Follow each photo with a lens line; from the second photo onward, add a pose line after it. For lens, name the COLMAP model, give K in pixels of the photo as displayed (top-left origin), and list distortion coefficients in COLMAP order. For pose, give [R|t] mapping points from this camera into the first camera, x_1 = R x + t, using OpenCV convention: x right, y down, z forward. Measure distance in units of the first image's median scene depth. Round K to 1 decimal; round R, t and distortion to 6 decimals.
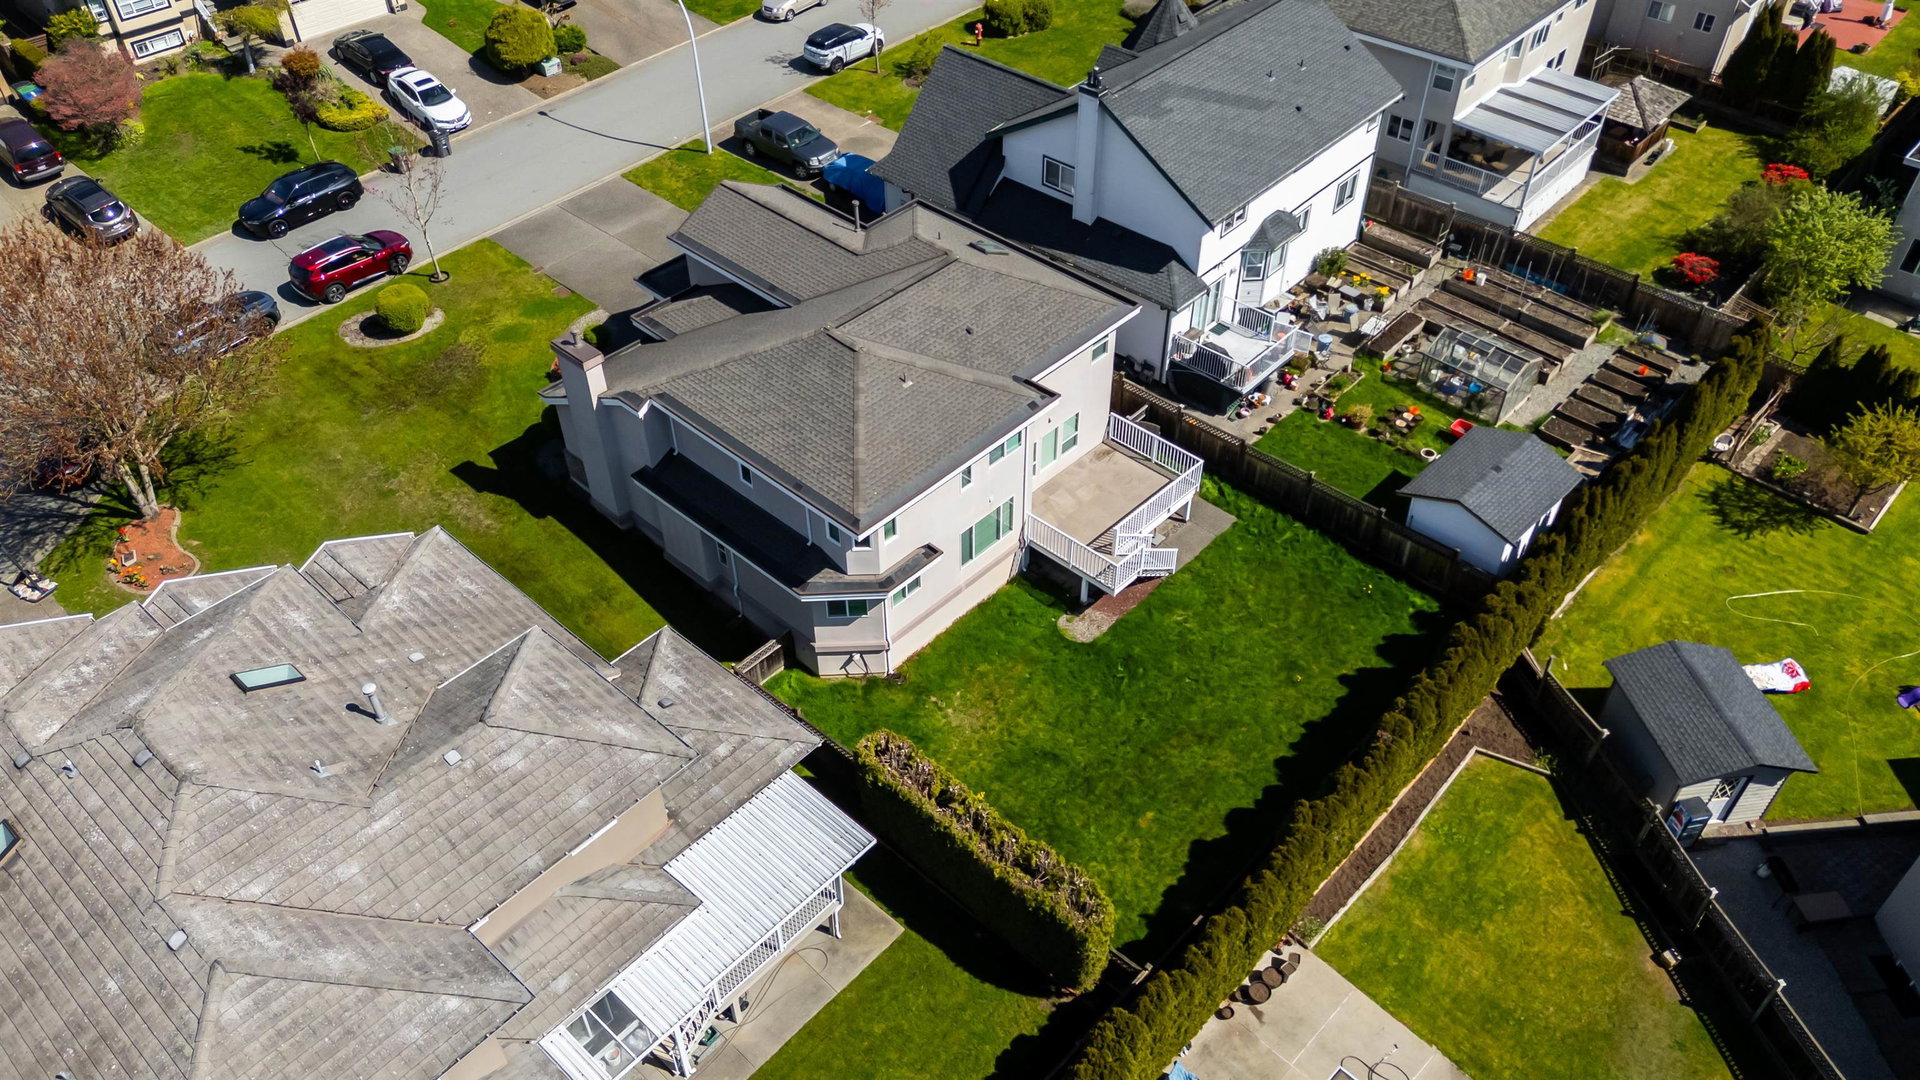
lens RADIAL K [[1418.1, 0, 966.3], [0, 1418.1, 533.4], [0, 0, 1]] dist [0.077816, -0.062347]
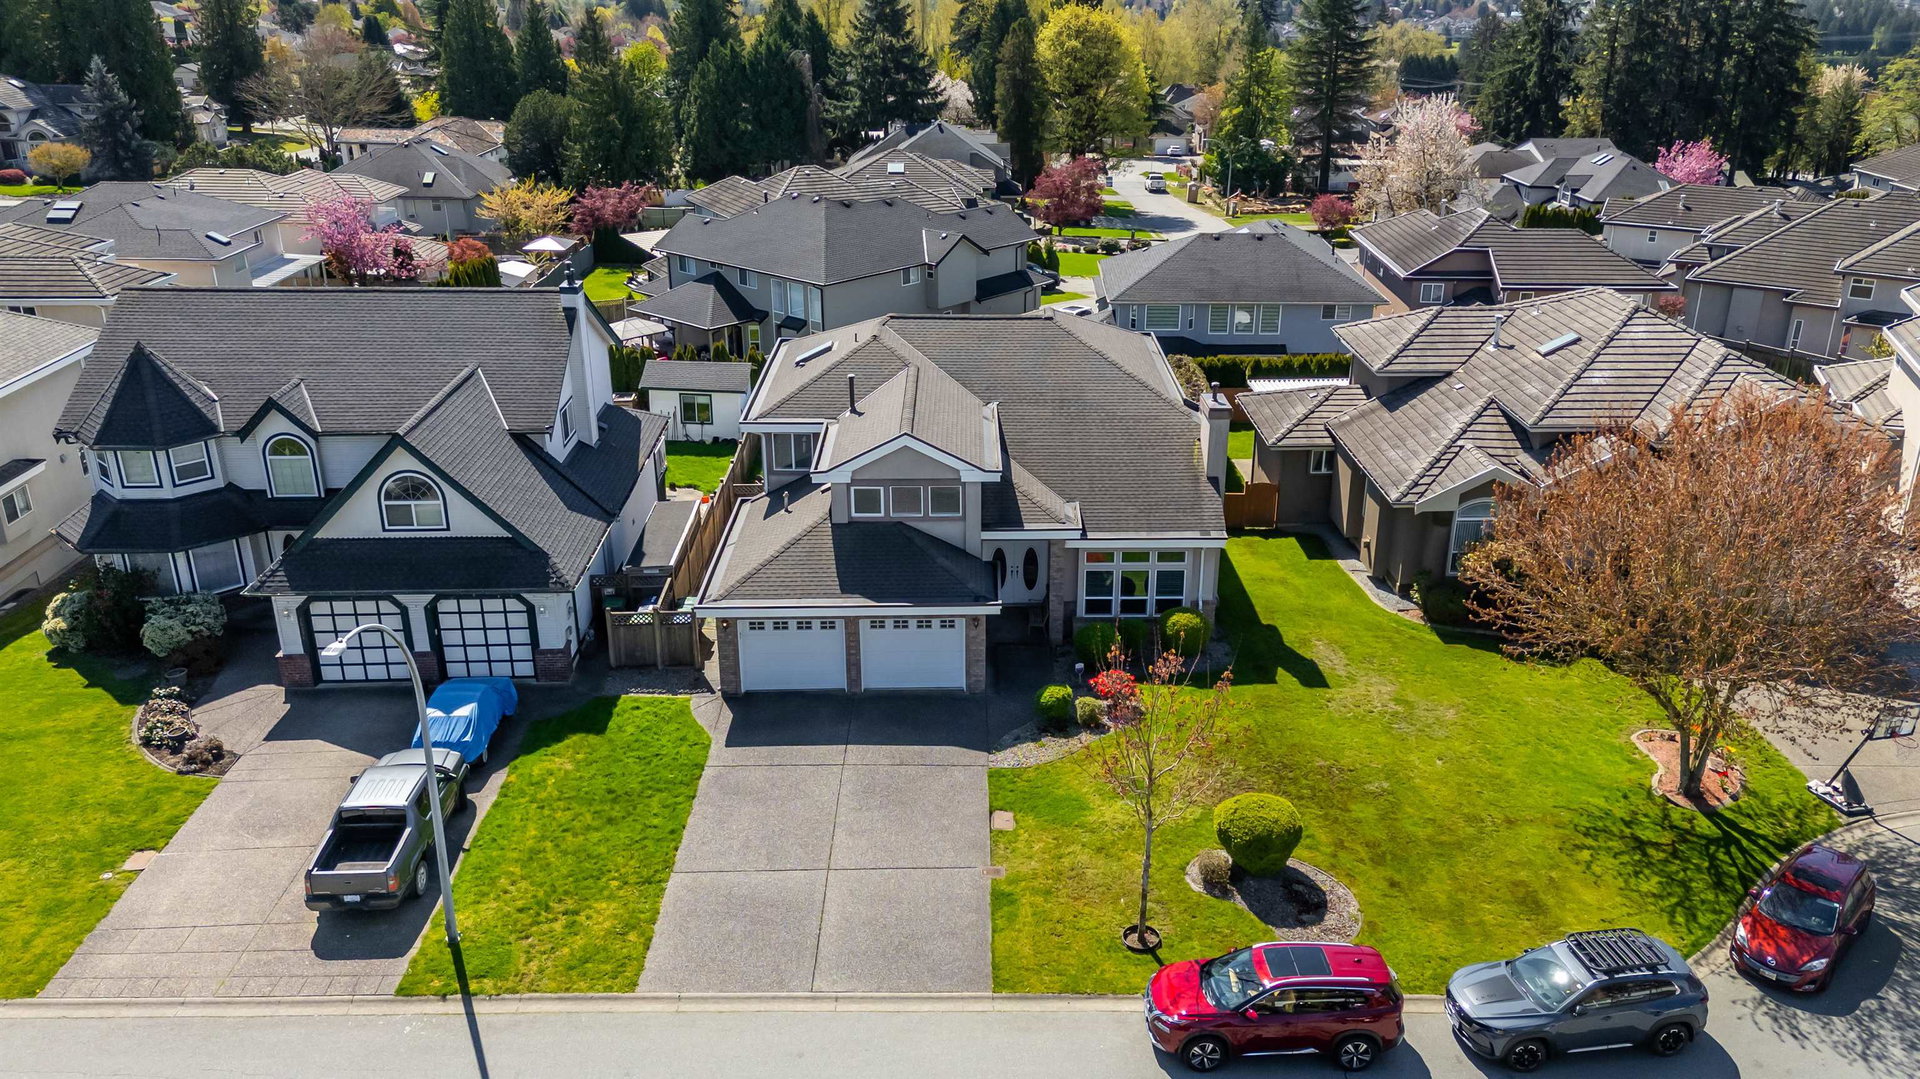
lens RADIAL K [[1426.3, 0, 1029.1], [0, 1426.3, 538.8], [0, 0, 1]] dist [0.074427, -0.053784]
pose [[-0.712926, -0.273579, 0.645671, -0.808308], [0.460103, 0.512353, 0.725120, -0.825027], [-0.529189, 0.814032, -0.239396, 1.317593]]
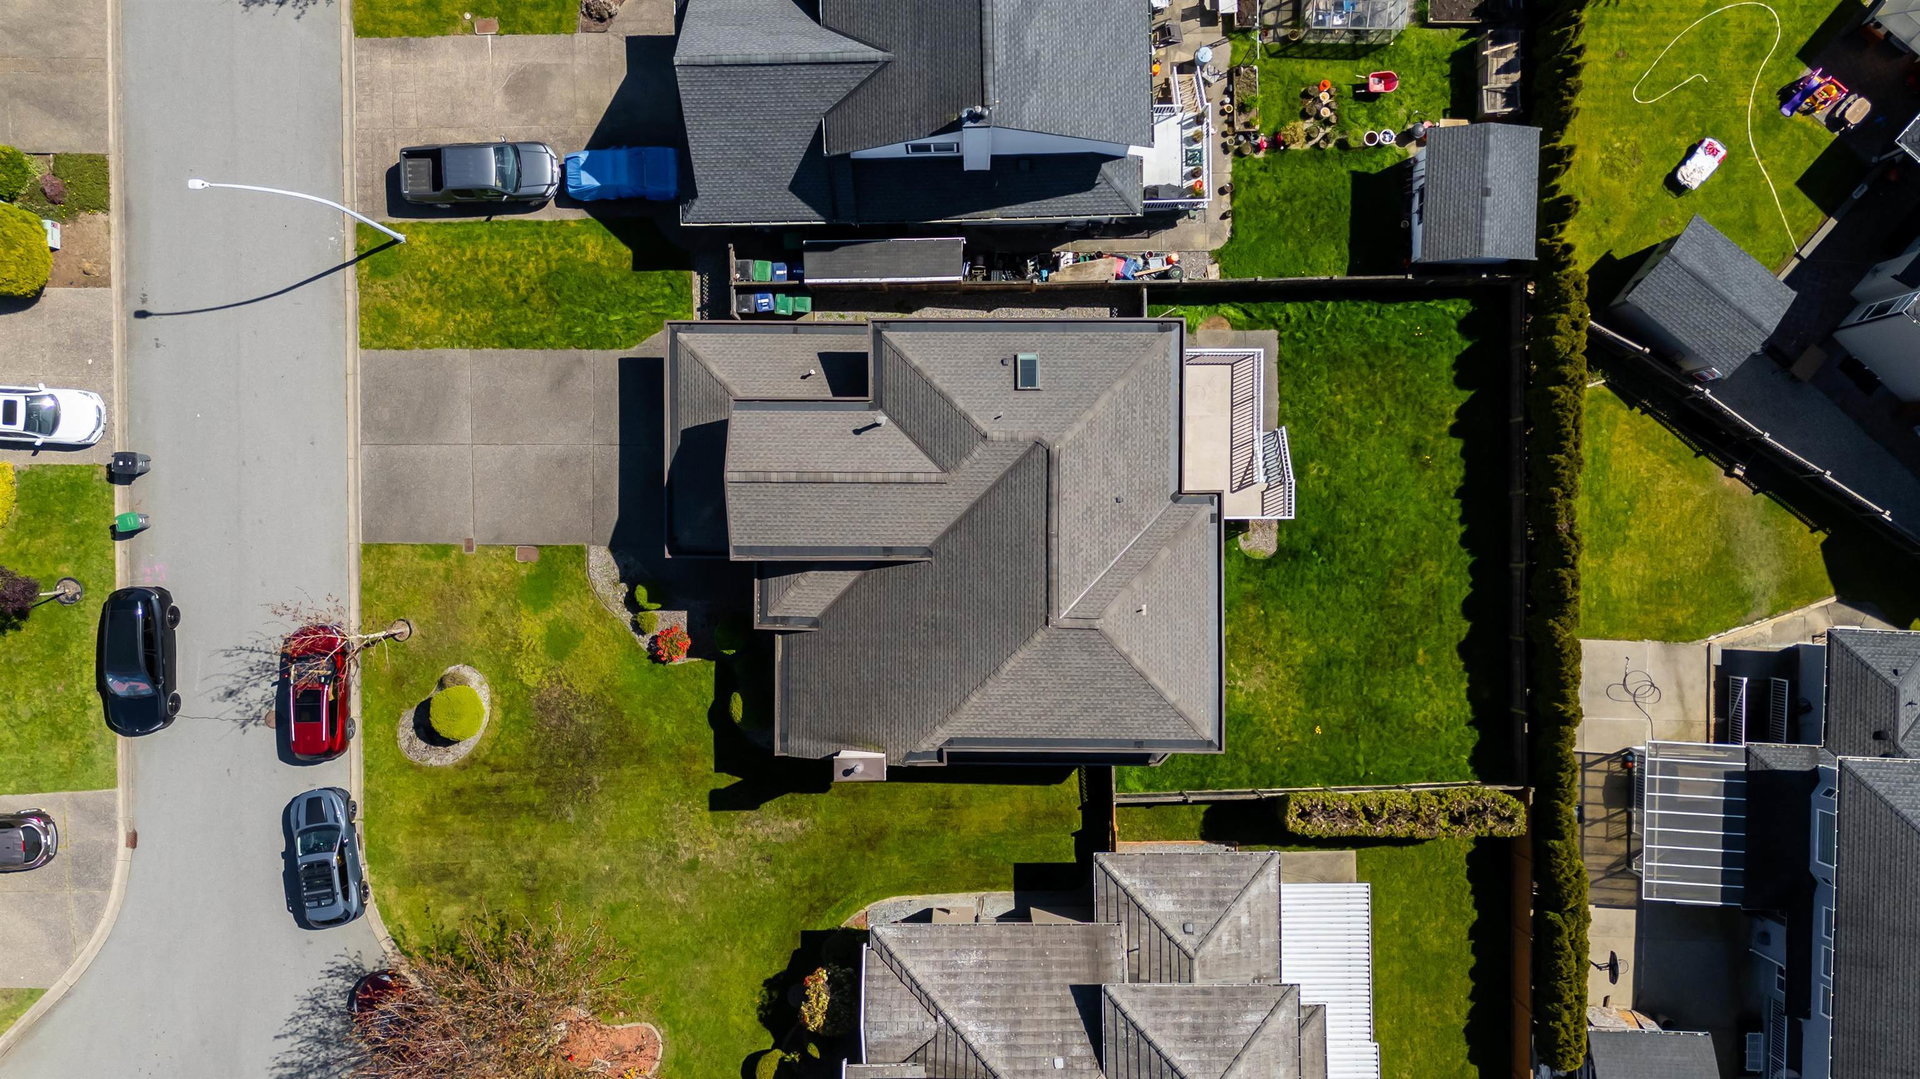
lens RADIAL K [[1448.1, 0, 962.7], [0, 1448.1, 536.6], [0, 0, 1]] dist [0.072969, -0.061620]
pose [[0.733250, -0.679957, -0.001433, -0.093289], [0.459336, 0.493782, 0.738369, -0.917734], [-0.501352, -0.542068, 0.674395, 0.318930]]
